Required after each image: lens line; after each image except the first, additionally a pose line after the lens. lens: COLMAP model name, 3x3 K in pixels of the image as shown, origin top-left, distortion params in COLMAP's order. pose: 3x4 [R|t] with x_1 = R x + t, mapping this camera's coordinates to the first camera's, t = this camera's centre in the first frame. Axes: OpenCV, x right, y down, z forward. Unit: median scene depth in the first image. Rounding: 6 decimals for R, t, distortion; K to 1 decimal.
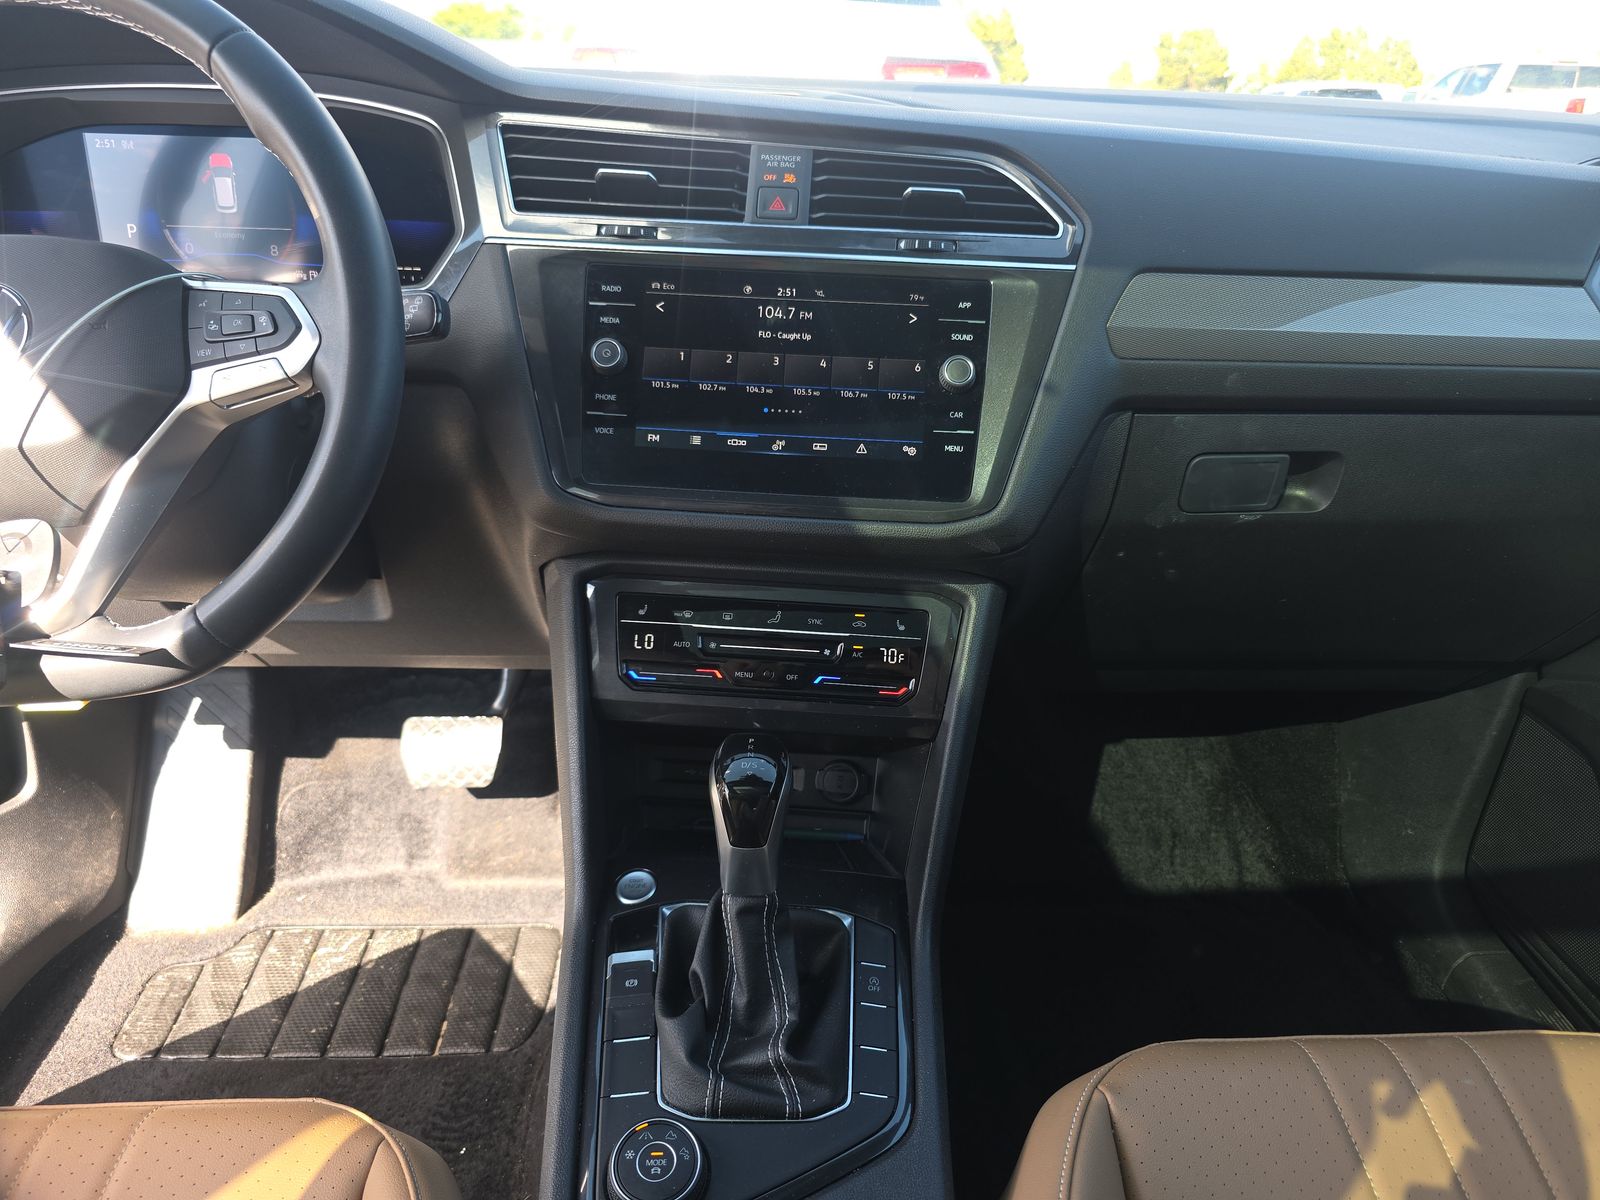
lens RADIAL K [[1053.1, 0, 805.8], [0, 1053.1, 601.2], [0, 0, 1]] dist [0.018163, -0.022380]
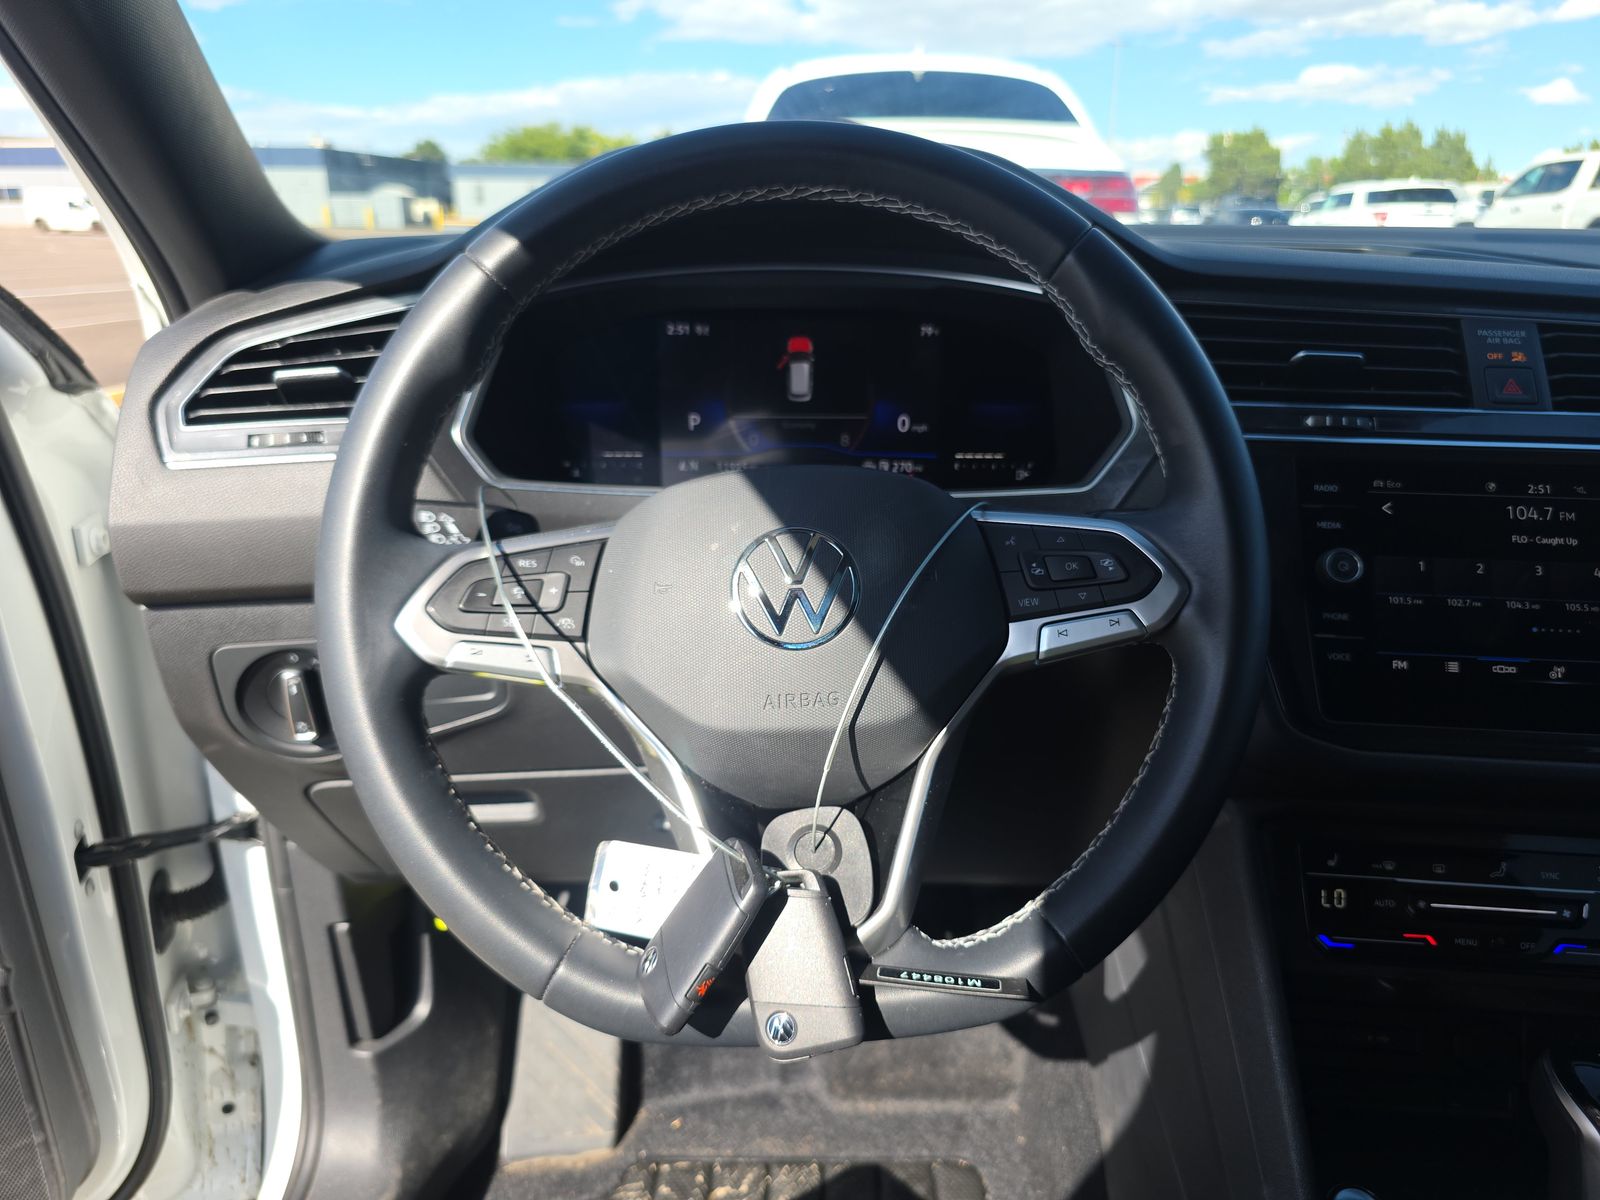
lens RADIAL K [[1053.1, 0, 791.0], [0, 1053.1, 597.4], [0, 0, 1]] dist [0.018163, -0.022380]
pose [[0.998338, -0.011417, -0.056492, -0.554730], [0.005952, 0.995366, -0.095977, -0.125808], [0.057326, 0.095481, 0.993779, 0.130622]]
